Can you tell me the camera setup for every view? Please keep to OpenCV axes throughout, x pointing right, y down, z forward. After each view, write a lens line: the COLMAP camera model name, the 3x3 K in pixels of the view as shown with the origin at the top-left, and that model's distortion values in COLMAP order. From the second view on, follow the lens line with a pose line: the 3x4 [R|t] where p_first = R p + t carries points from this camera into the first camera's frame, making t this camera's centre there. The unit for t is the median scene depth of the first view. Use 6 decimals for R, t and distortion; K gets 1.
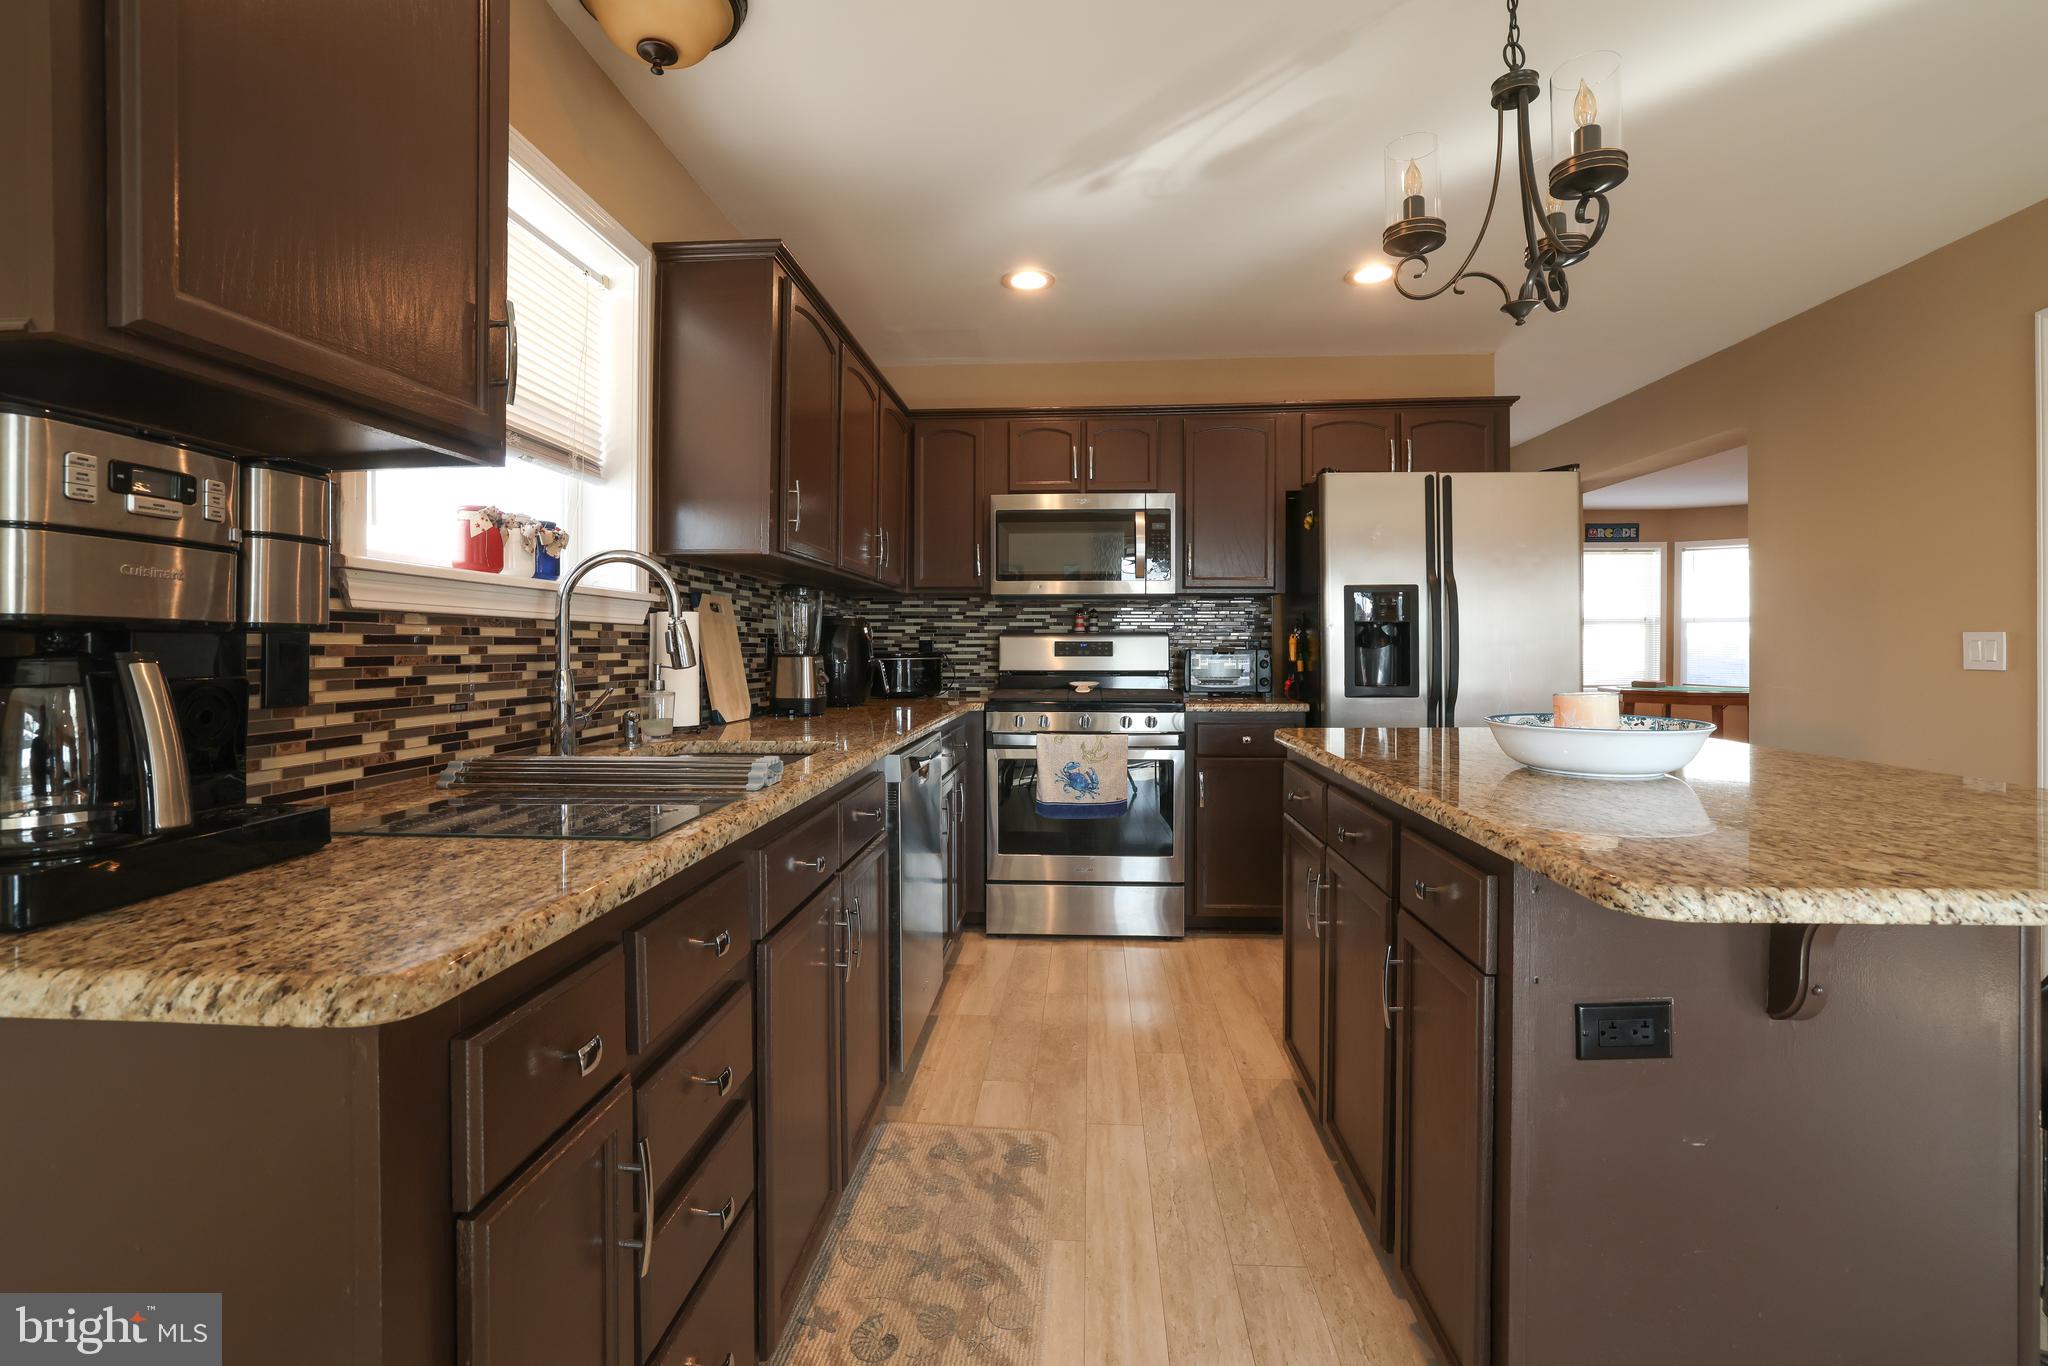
lens RADIAL K [[878.1, 0, 1017.4], [0, 878.1, 651.0], [0, 0, 1]] dist [-0.035064, 0.000122]
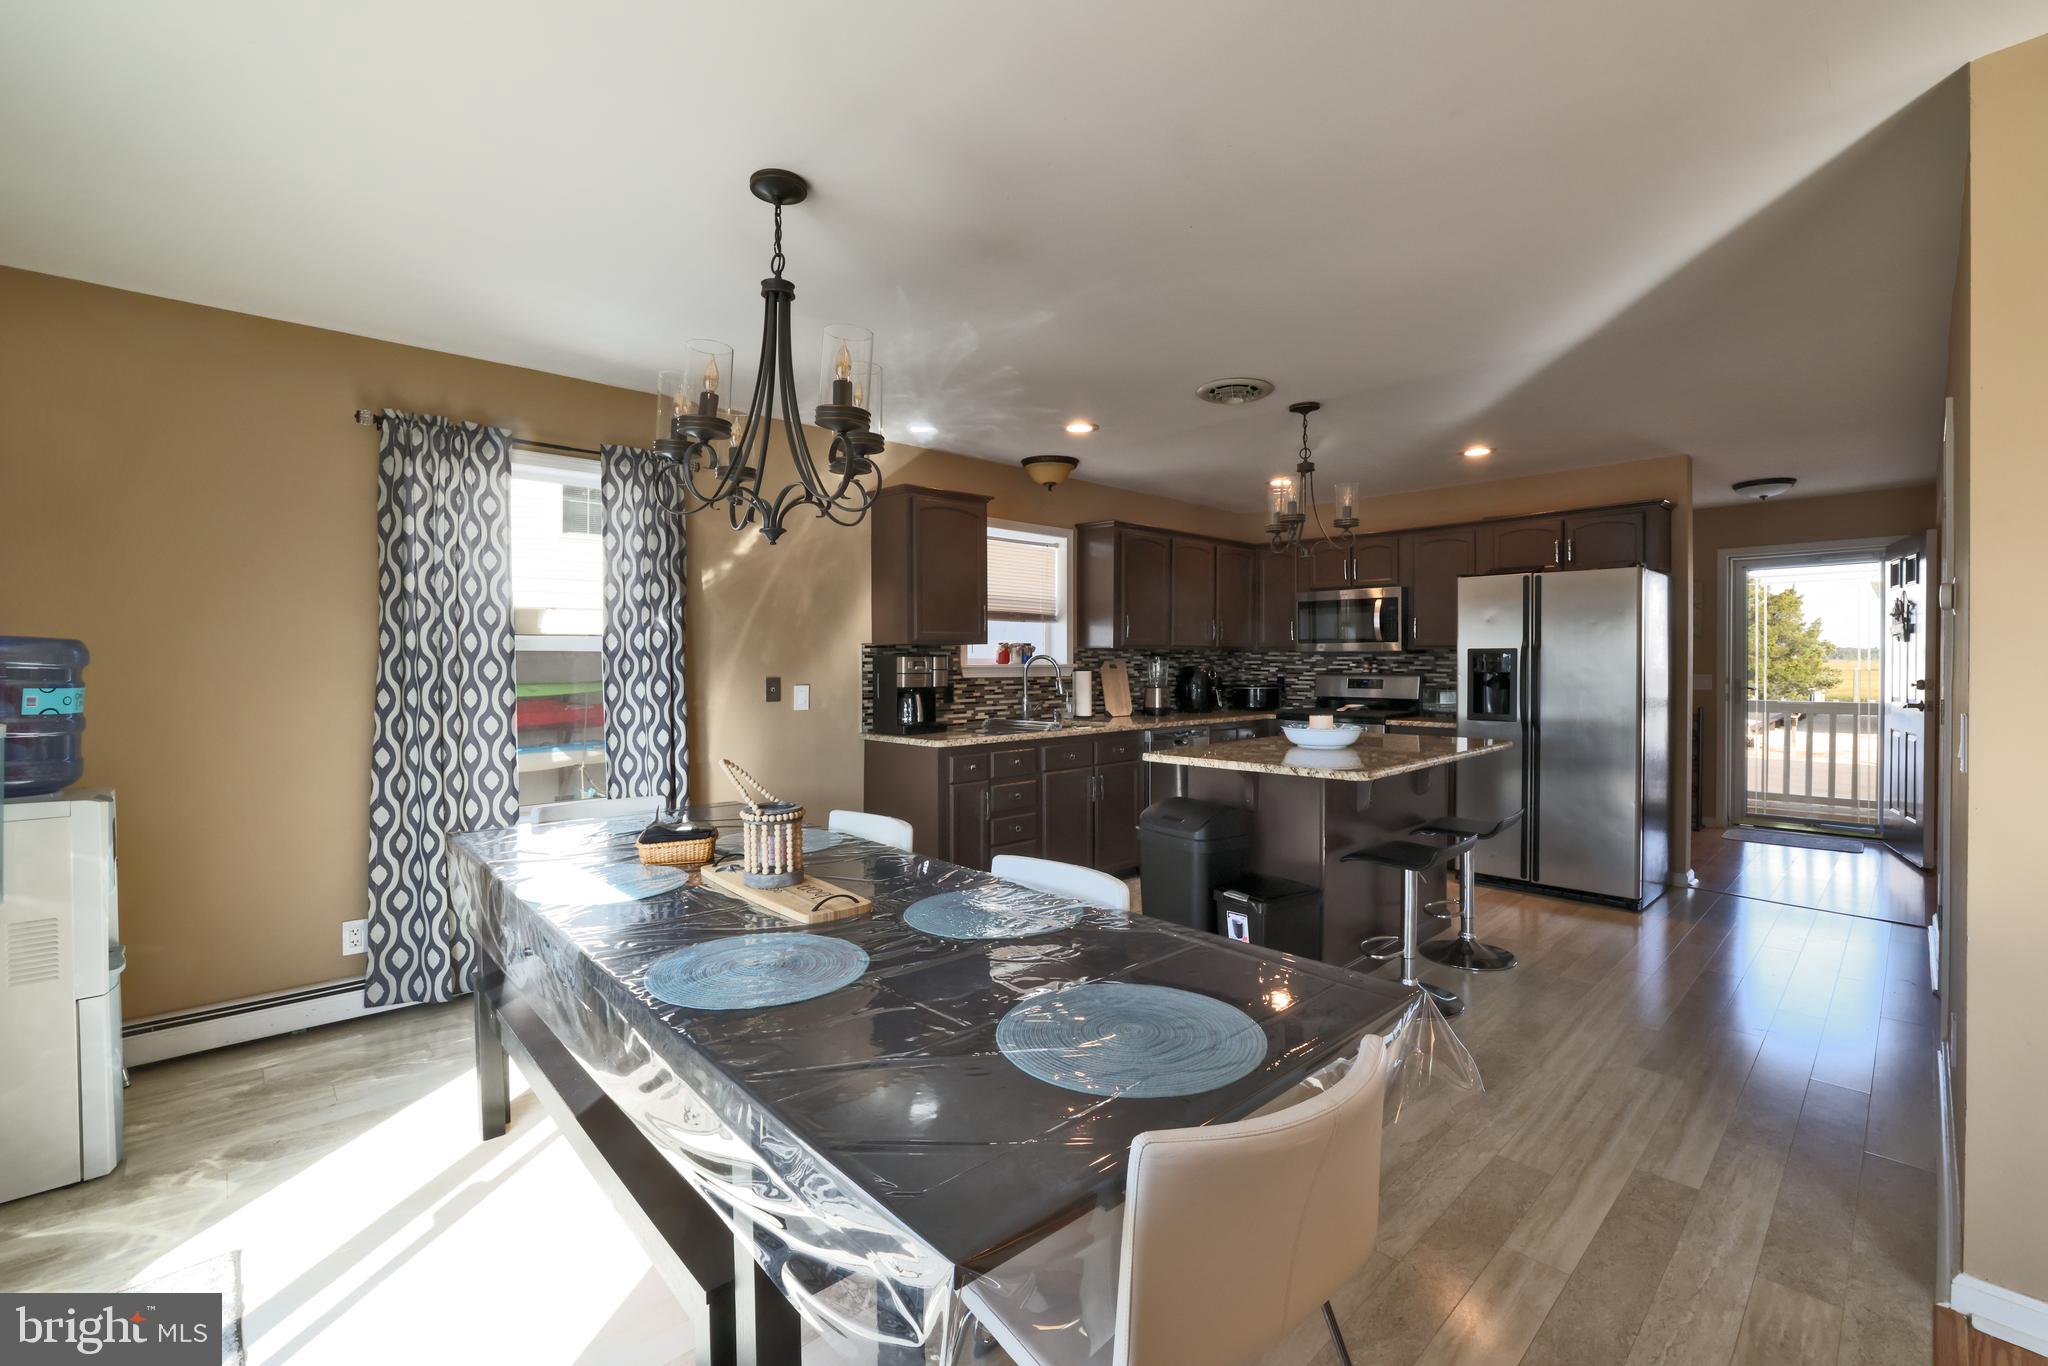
lens RADIAL K [[876.1, 0, 1027.0], [0, 876.1, 674.6], [0, 0, 1]] dist [-0.050813, 0.020614]
pose [[0.741128, 0.011672, -0.671263, 1.626823], [-0.003053, 0.999897, 0.014016, -0.094482], [0.671357, -0.008338, 0.741087, -1.350649]]
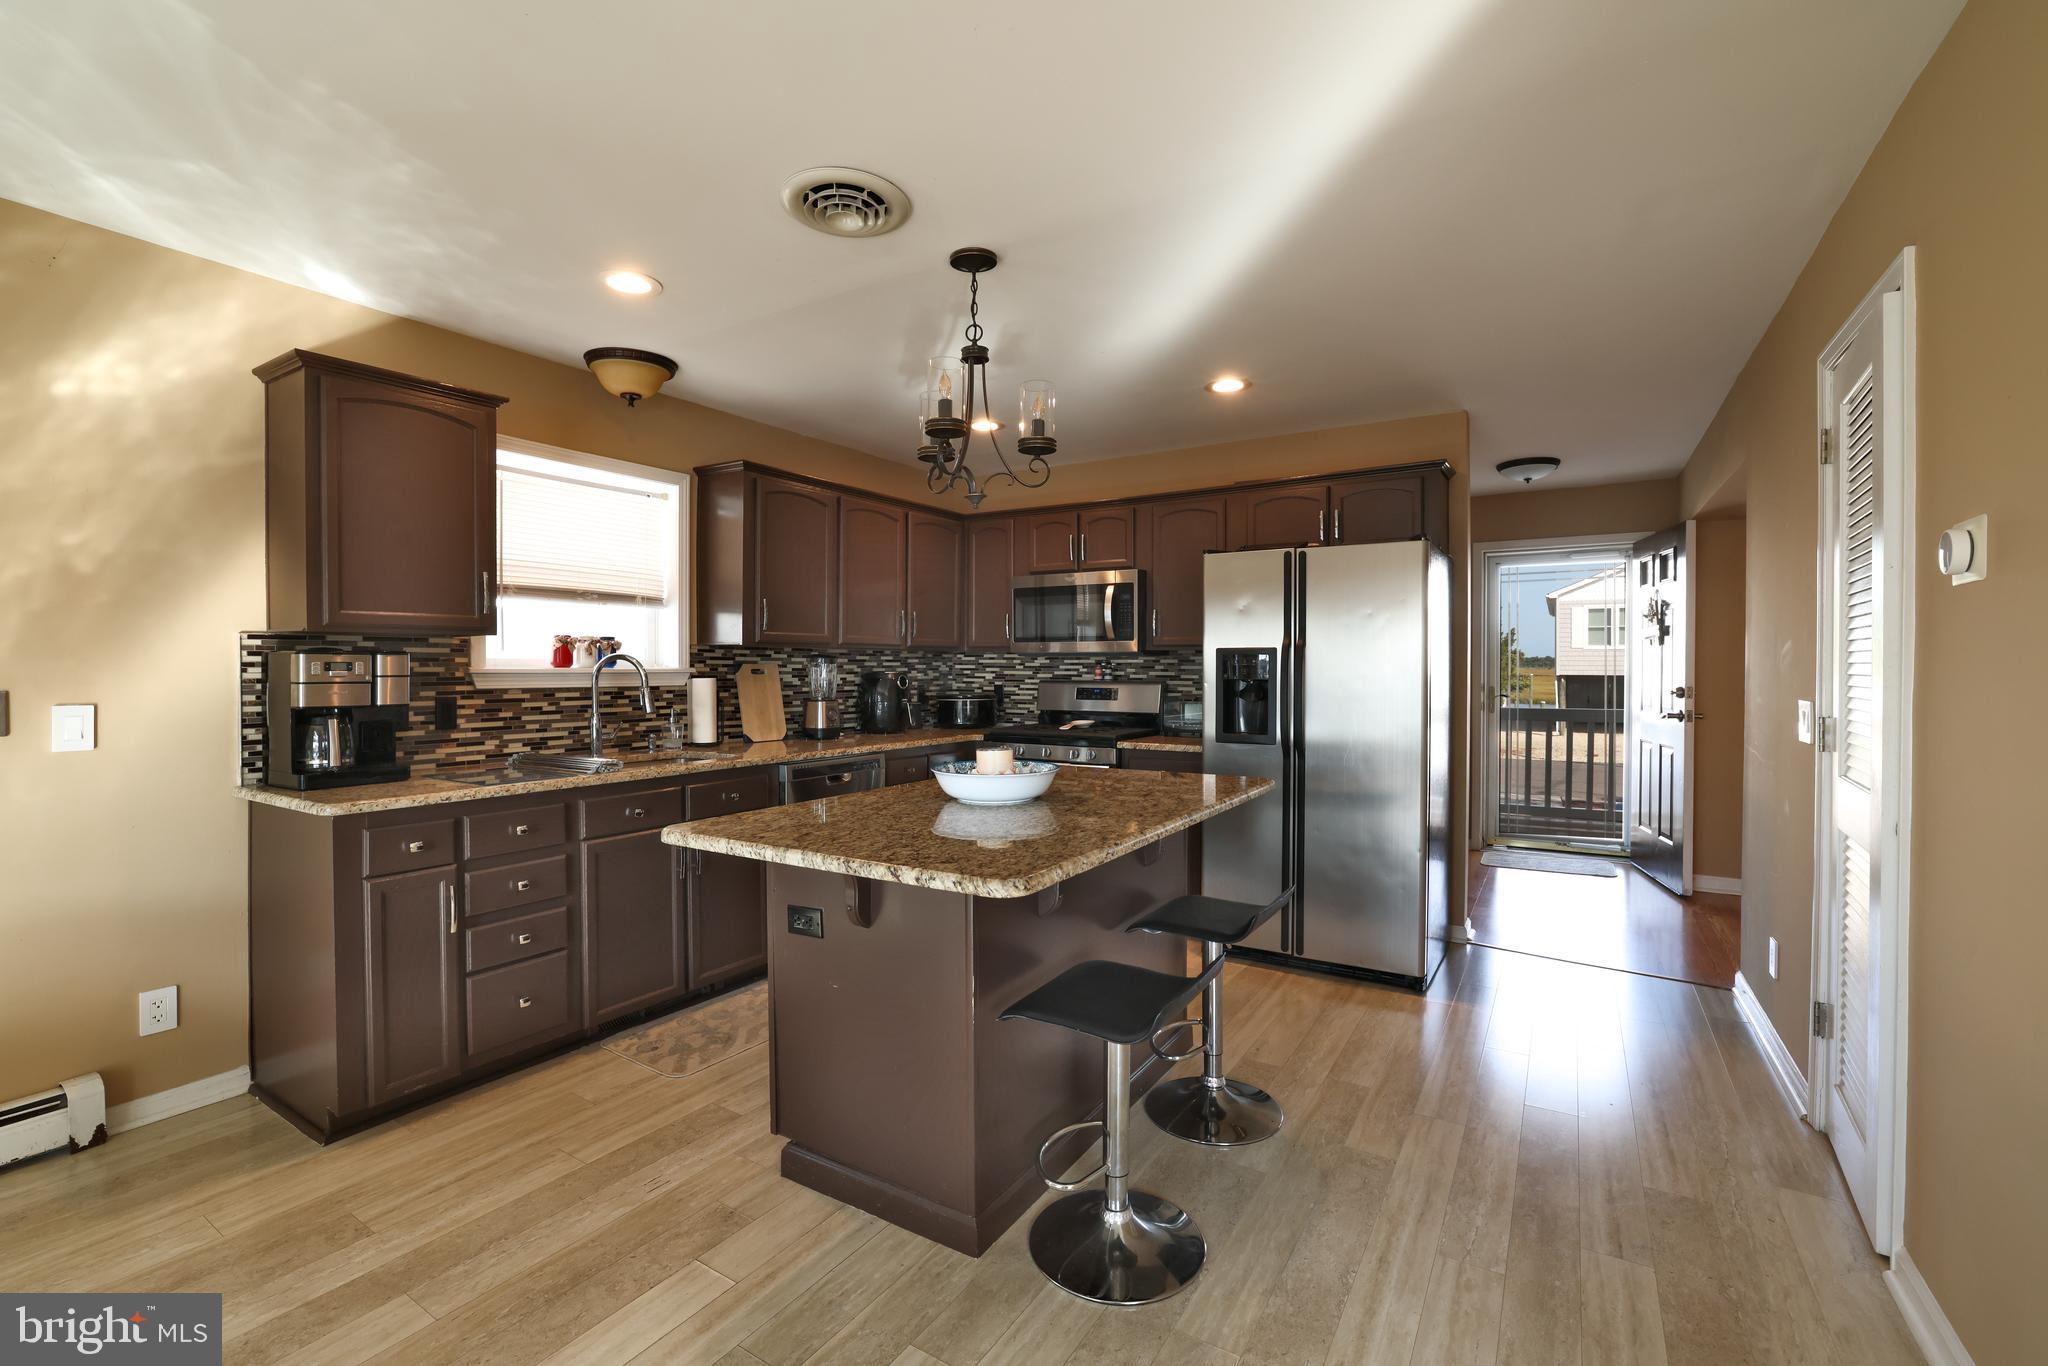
lens RADIAL K [[880.1, 0, 1024.0], [0, 880.1, 683.0], [0, 0, 1]] dist [-0.044977, 0.016319]
pose [[0.884175, 0.011142, -0.467024, 1.369786], [-0.004658, 0.999876, 0.015037, -0.087458], [0.467133, -0.011120, 0.884117, -0.351923]]
